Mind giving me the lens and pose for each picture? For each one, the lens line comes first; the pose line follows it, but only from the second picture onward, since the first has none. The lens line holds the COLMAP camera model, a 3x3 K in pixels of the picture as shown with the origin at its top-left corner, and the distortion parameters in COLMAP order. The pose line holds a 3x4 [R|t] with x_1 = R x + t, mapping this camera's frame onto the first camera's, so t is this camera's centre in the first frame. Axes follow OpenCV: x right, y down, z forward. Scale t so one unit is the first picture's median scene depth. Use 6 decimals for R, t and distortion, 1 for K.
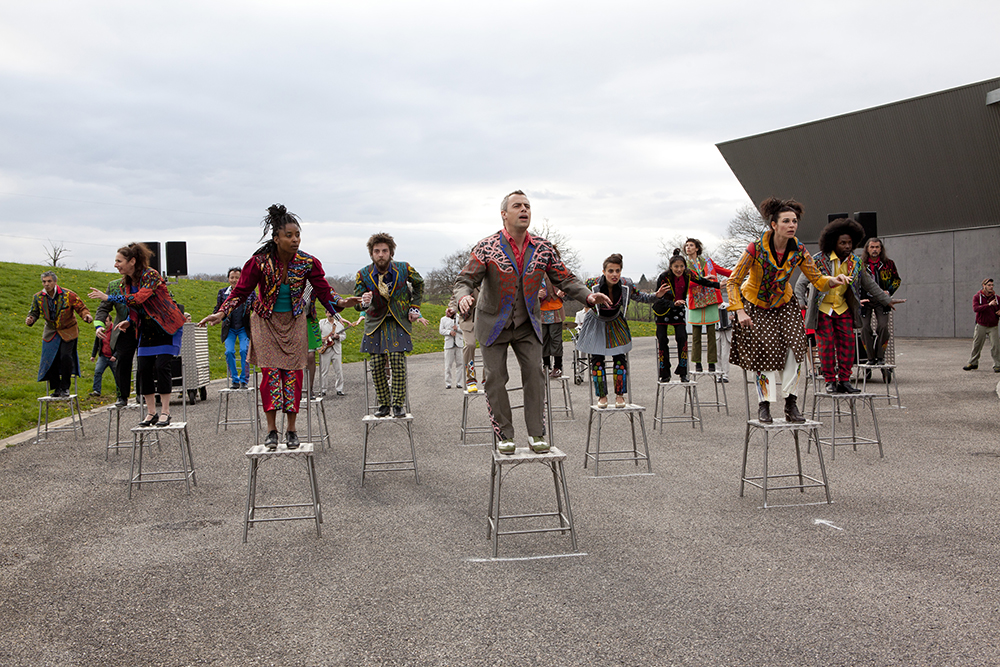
lens RADIAL K [[1011.2, 0, 498.6], [0, 1011.2, 333.2], [0, 0, 1]] dist [-0.010005, 0.000000]
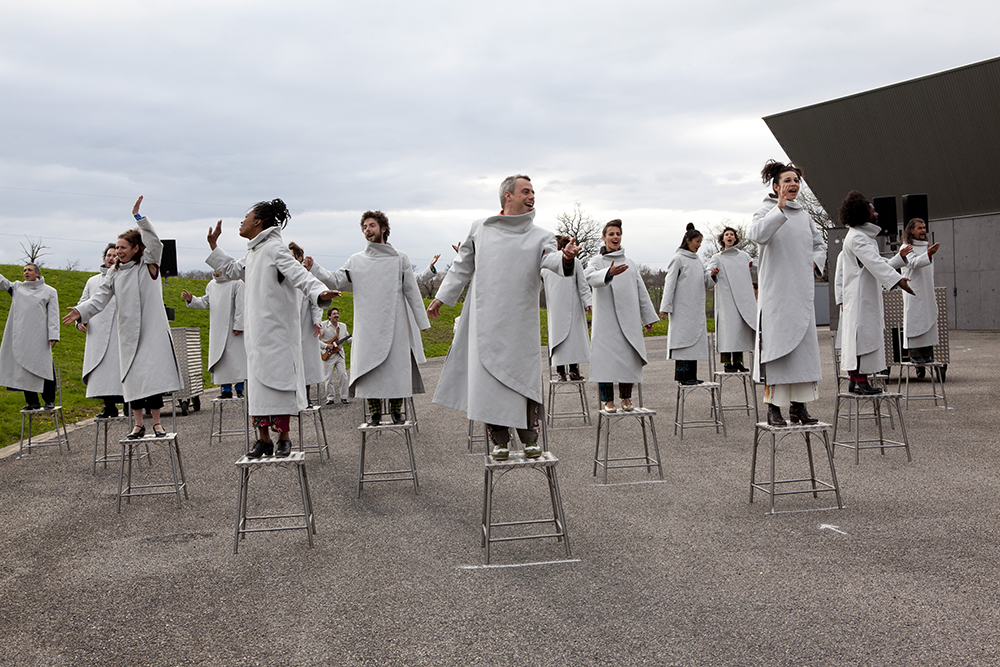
lens RADIAL K [[1140.5, 0, 496.7], [0, 1140.5, 330.4], [0, 0, 1]] dist [0.009879, 0.000000]
pose [[0.999466, -0.015268, -0.028901, 0.036361], [0.015229, 0.999883, -0.001561, -0.004124], [0.028921, 0.001120, 0.999581, -0.098420]]
